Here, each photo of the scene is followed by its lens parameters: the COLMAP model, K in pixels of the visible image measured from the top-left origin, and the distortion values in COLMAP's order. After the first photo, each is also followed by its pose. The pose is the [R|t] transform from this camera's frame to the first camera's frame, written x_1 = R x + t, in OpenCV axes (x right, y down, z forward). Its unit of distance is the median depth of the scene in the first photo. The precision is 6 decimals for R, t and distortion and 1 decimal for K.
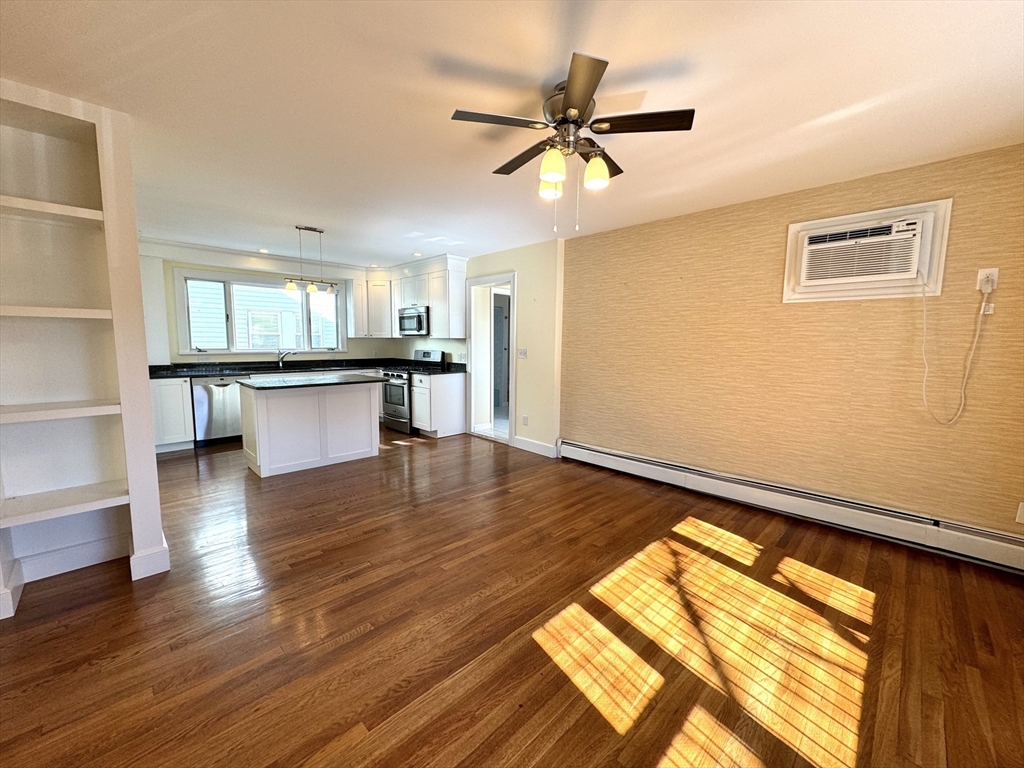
lens RADIAL K [[405.7, 0, 511.0], [0, 405.7, 382.7], [0, 0, 1]] dist [0.002017, -0.000825]
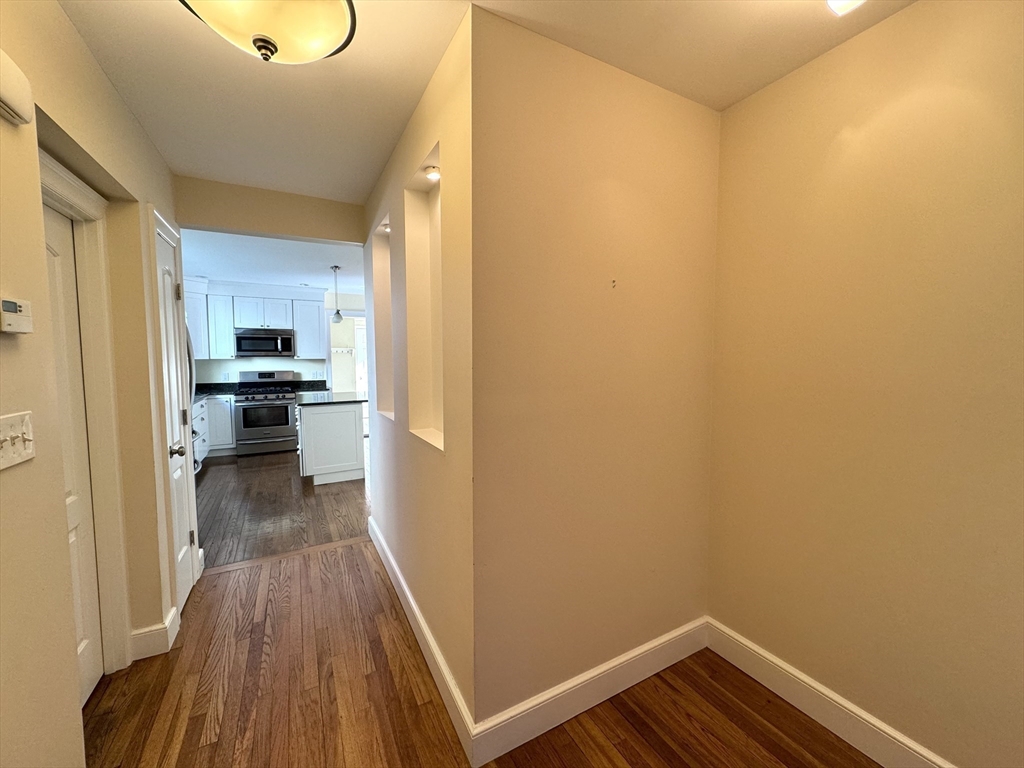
lens RADIAL K [[405.7, 0, 512.6], [0, 405.7, 384.7], [0, 0, 1]] dist [0.002017, -0.000825]
pose [[0.266988, -0.070370, 0.961127, -1.294618], [0.107405, 0.993290, 0.042889, -0.030952], [-0.957696, 0.091779, 0.272754, 0.183966]]
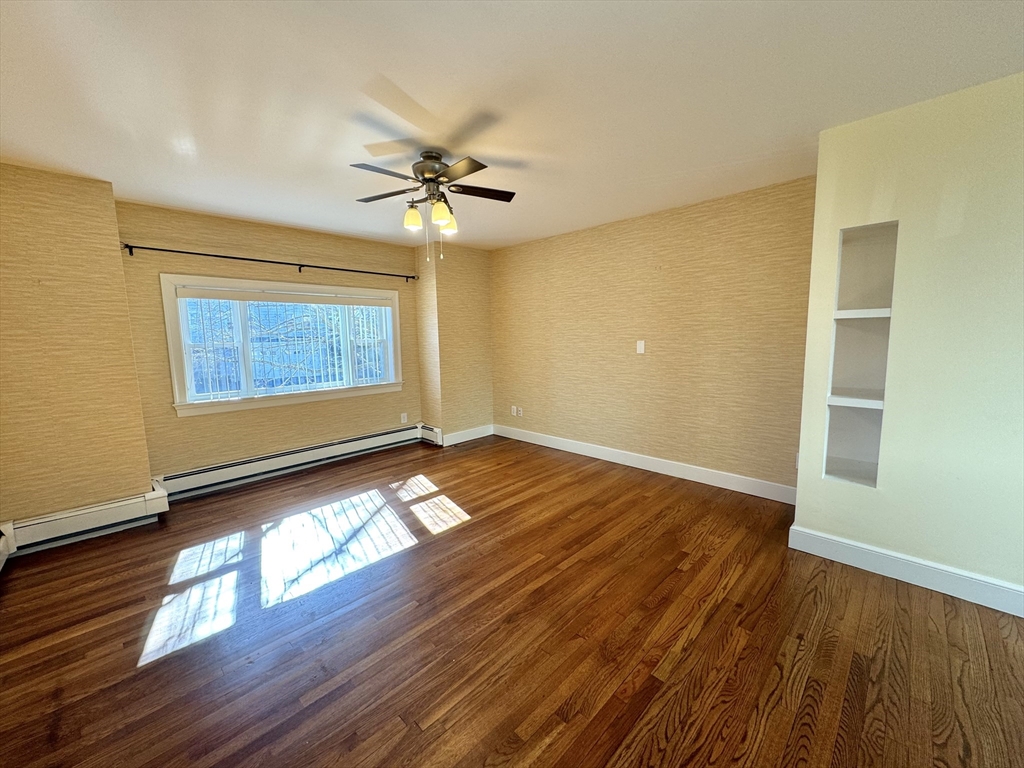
lens RADIAL K [[405.7, 0, 512.7], [0, 405.7, 383.2], [0, 0, 1]] dist [0.002017, -0.000825]
pose [[-0.999940, 0.009653, -0.005242, -0.043670], [0.008273, 0.975767, 0.218655, -0.104067], [0.007226, 0.218598, -0.975788, 0.931843]]
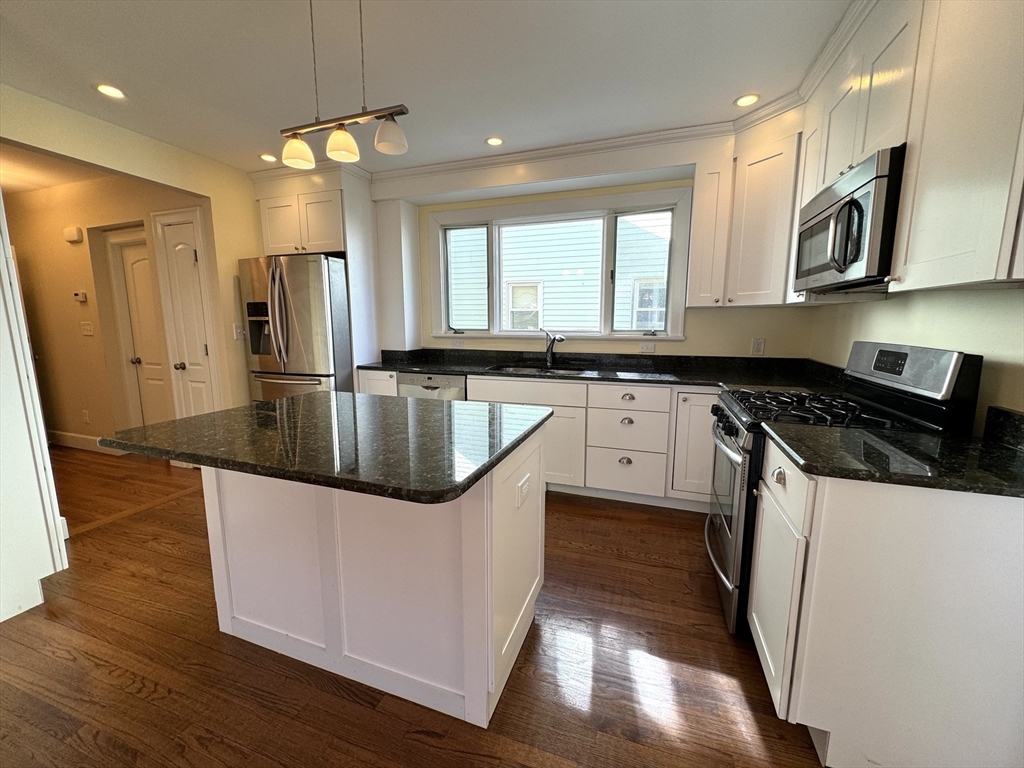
lens RADIAL K [[405.7, 0, 511.8], [0, 405.7, 382.5], [0, 0, 1]] dist [0.002017, -0.000825]
pose [[0.442648, 0.127378, -0.887602, -0.103309], [-0.088830, 0.991219, 0.097949, -0.076096], [0.892285, 0.035489, 0.450076, 0.849188]]
